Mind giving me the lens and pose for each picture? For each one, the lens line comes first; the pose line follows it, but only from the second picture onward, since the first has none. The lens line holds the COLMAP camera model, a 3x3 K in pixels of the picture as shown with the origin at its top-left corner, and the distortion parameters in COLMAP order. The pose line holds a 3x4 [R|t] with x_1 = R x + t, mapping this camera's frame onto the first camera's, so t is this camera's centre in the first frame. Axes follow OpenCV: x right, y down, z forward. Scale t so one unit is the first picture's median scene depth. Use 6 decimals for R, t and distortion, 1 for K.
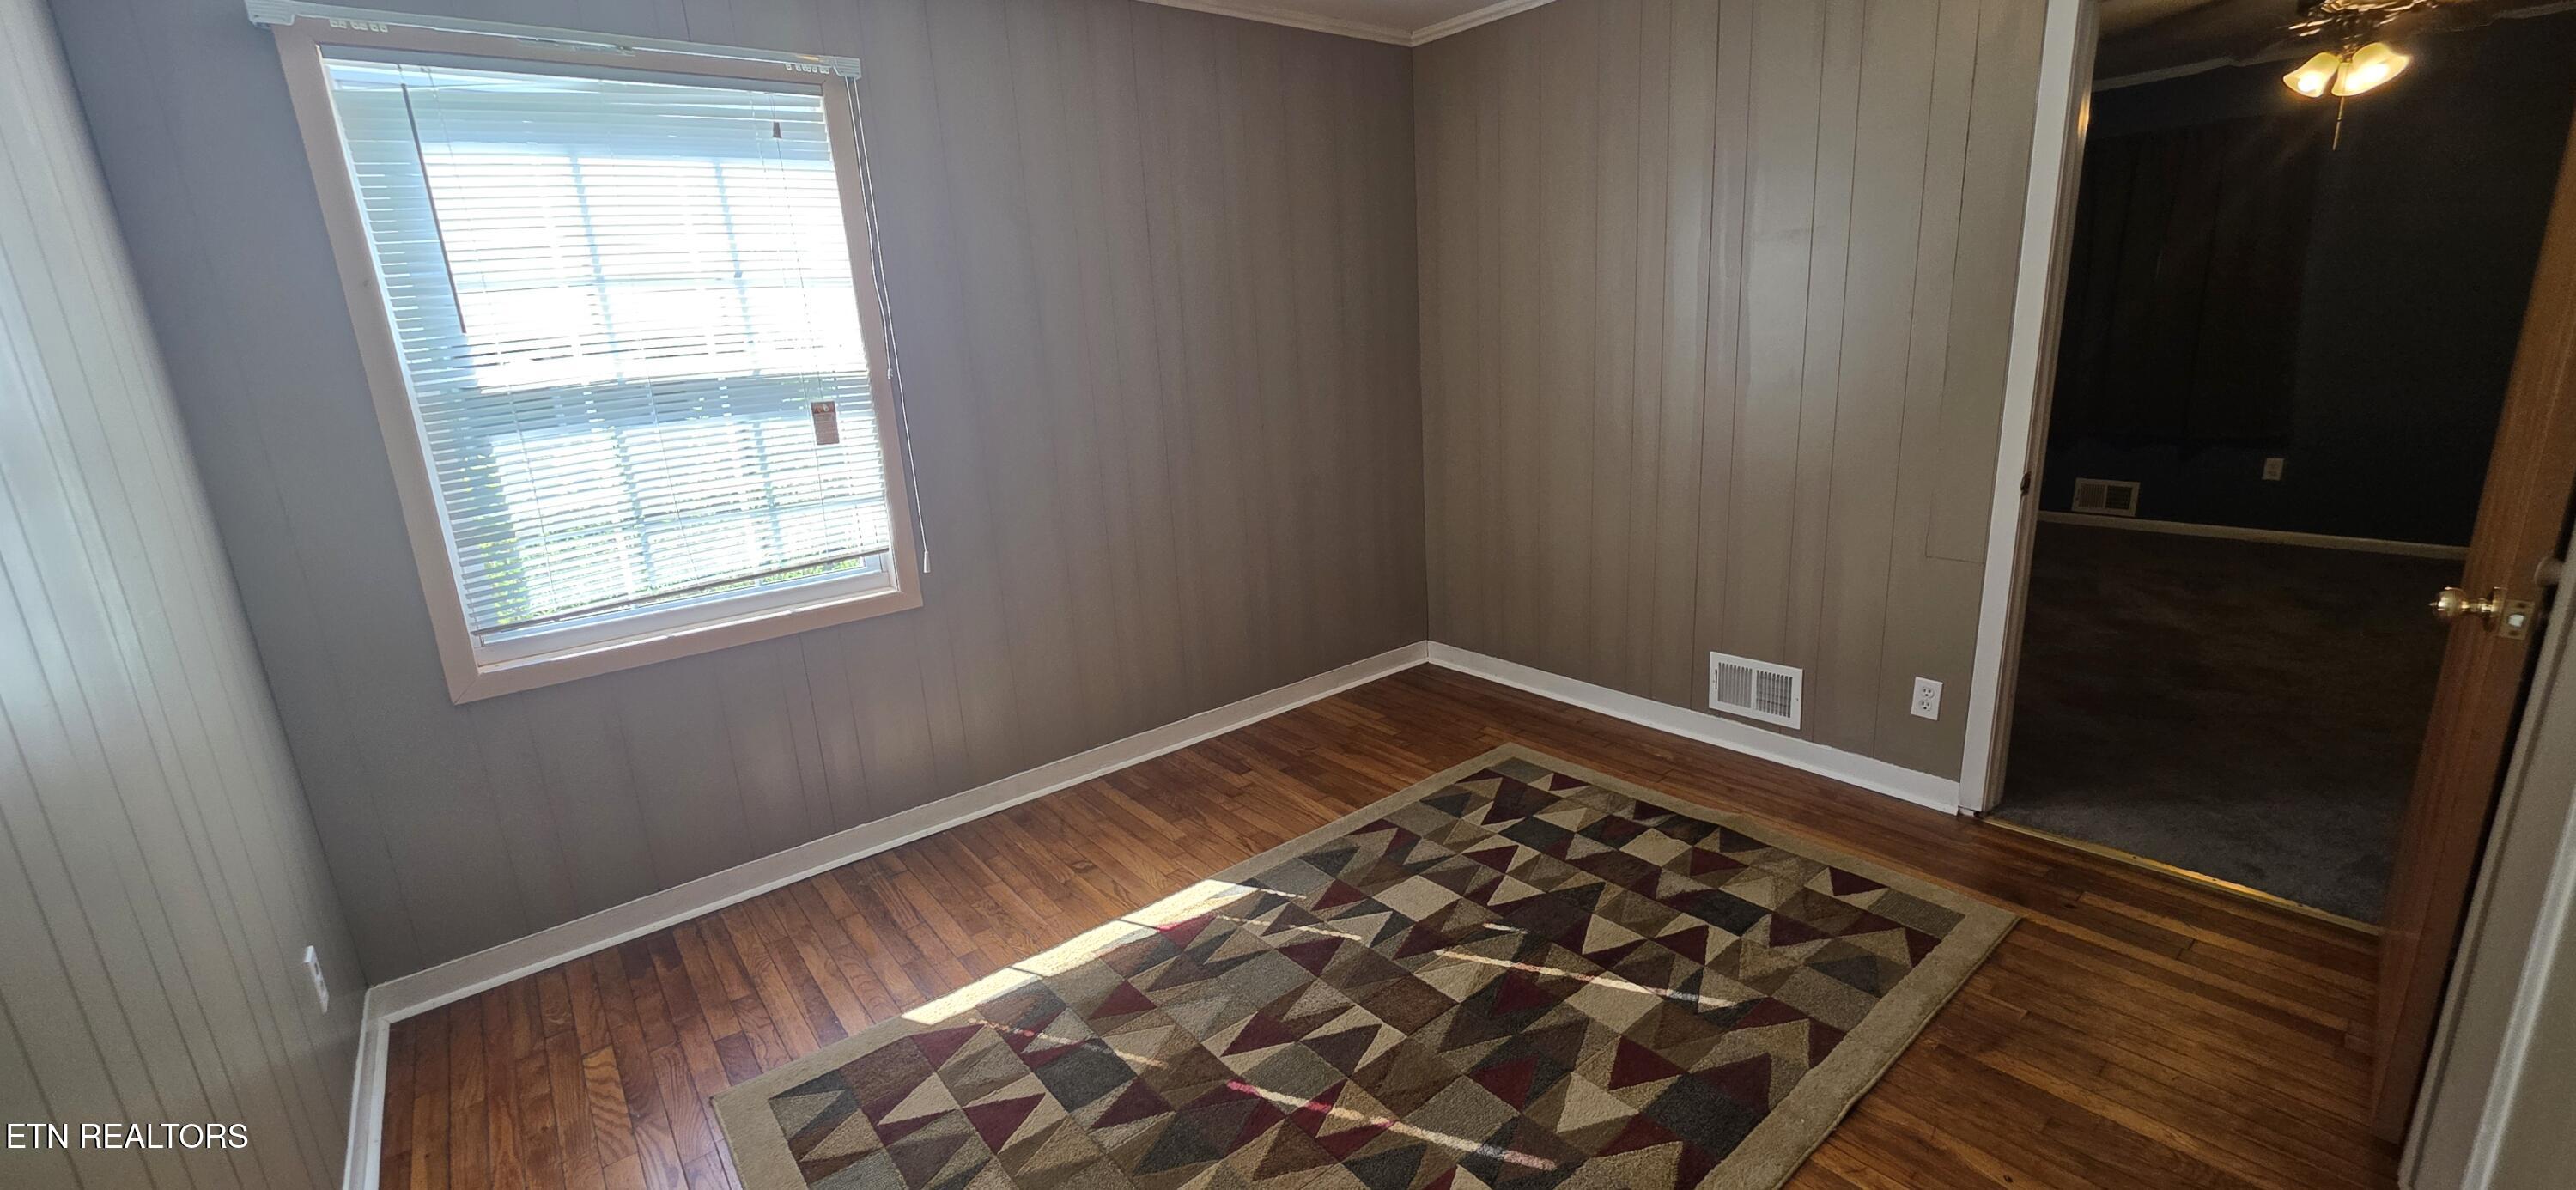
lens RADIAL K [[1031.9, 0, 1278.6], [0, 1031.9, 587.1], [0, 0, 1]] dist [-0.000435, -0.000085]
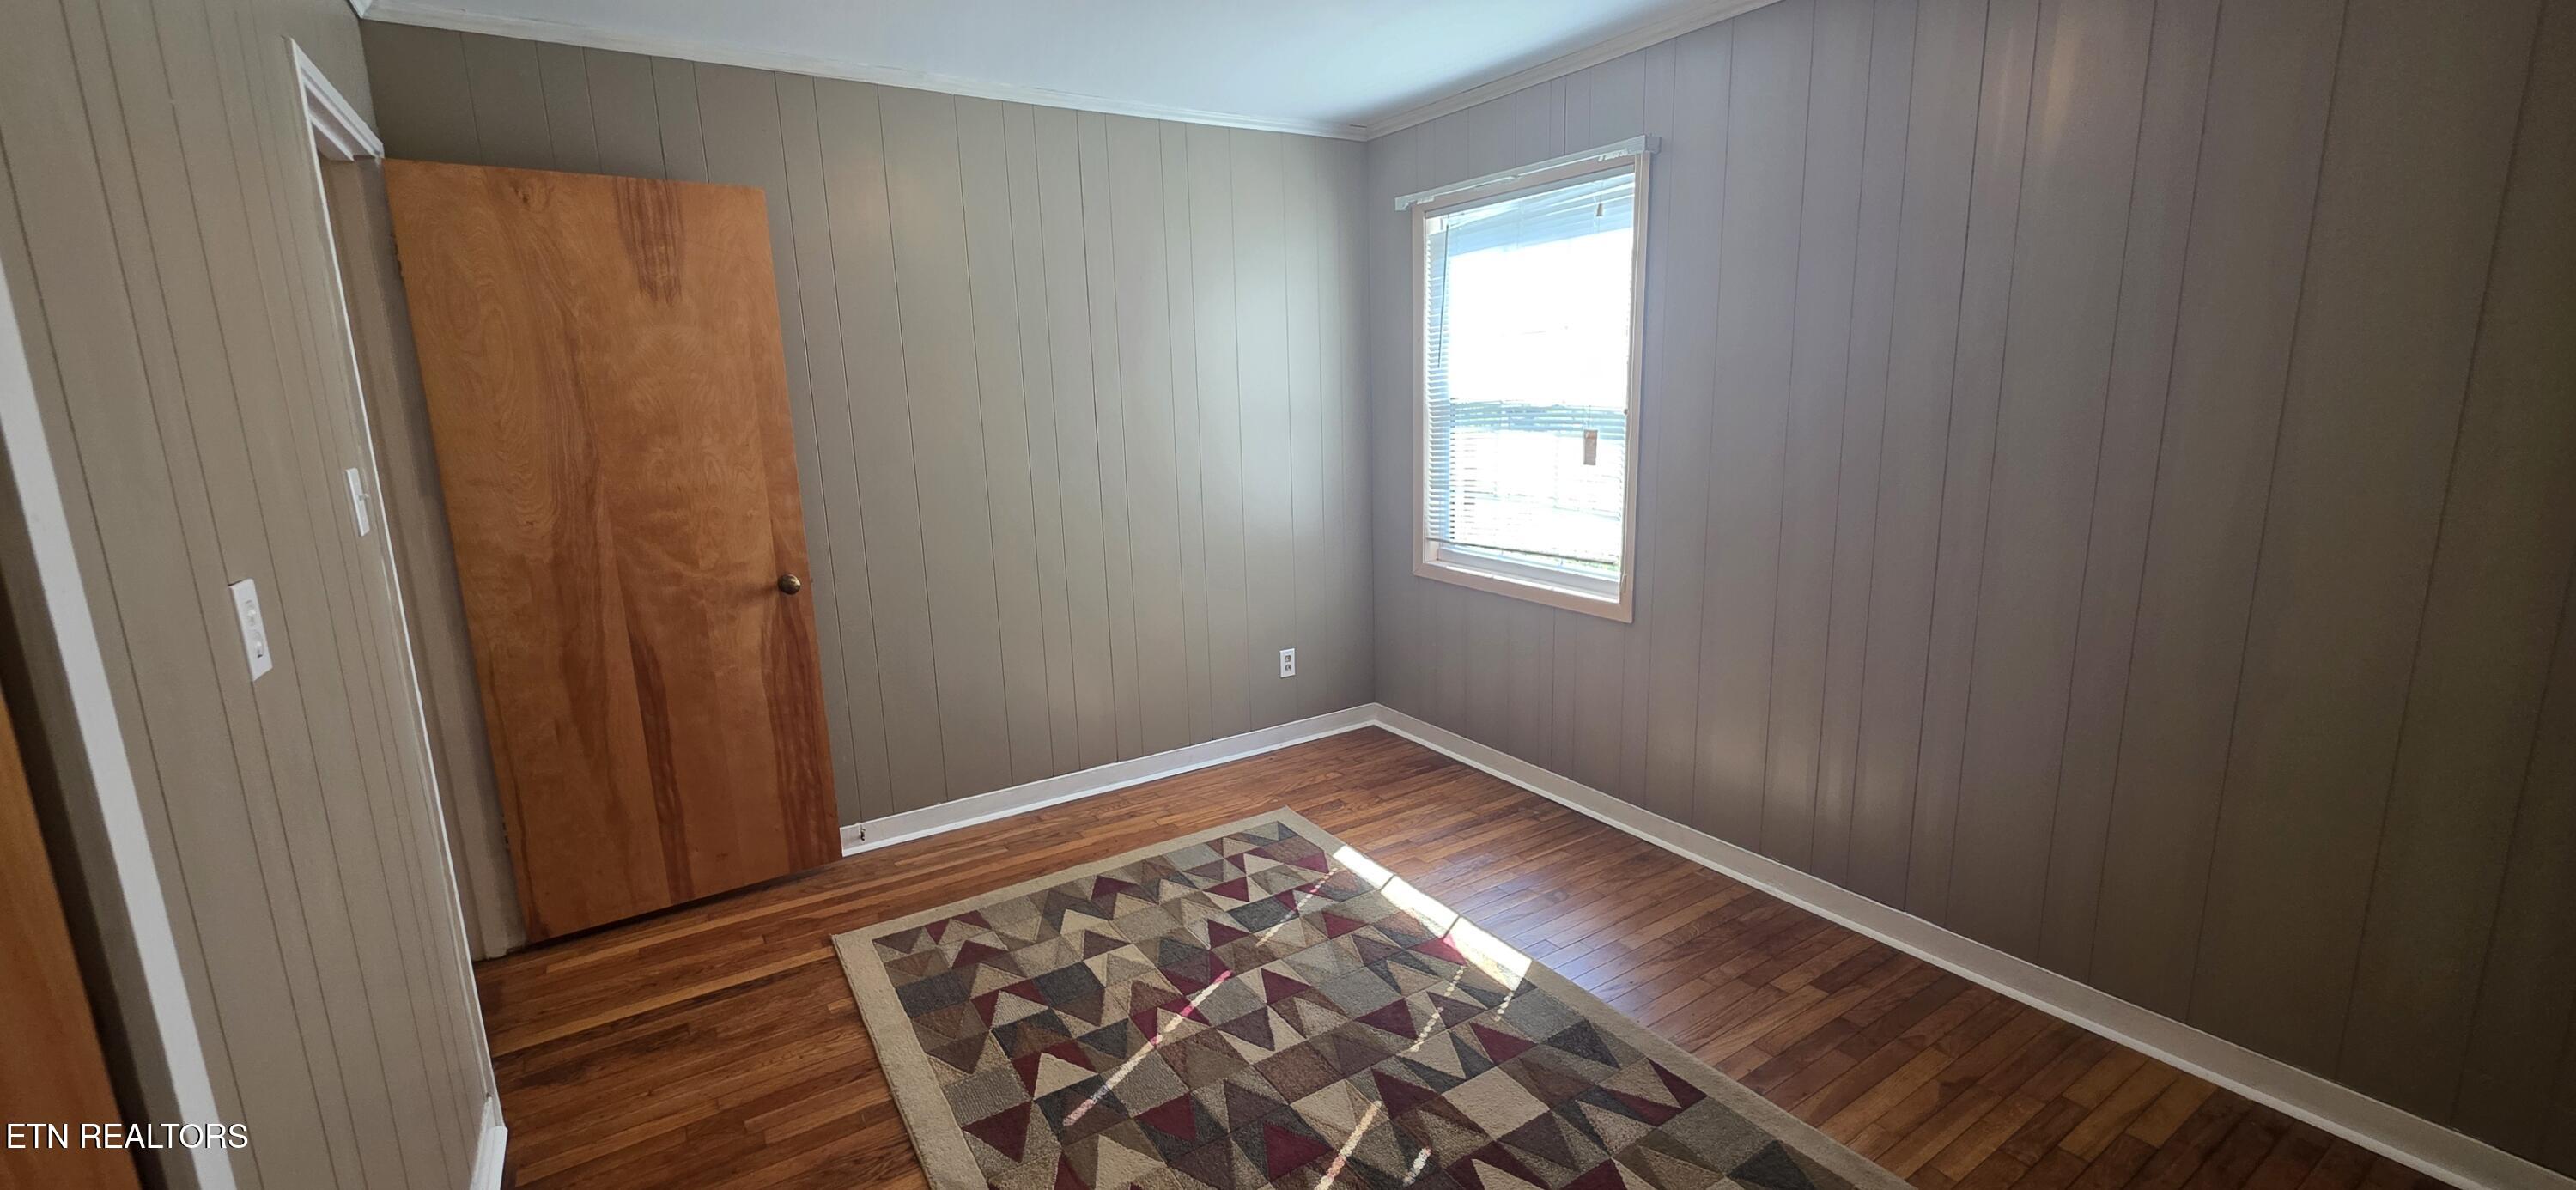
lens RADIAL K [[1031.9, 0, 1298.2], [0, 1031.9, 578.4], [0, 0, 1]] dist [-0.000435, -0.000085]
pose [[-0.089974, 0.246128, -0.965052, 0.863308], [-0.221179, 0.939847, 0.260321, -0.274781], [0.971074, 0.236871, -0.030123, 0.805616]]
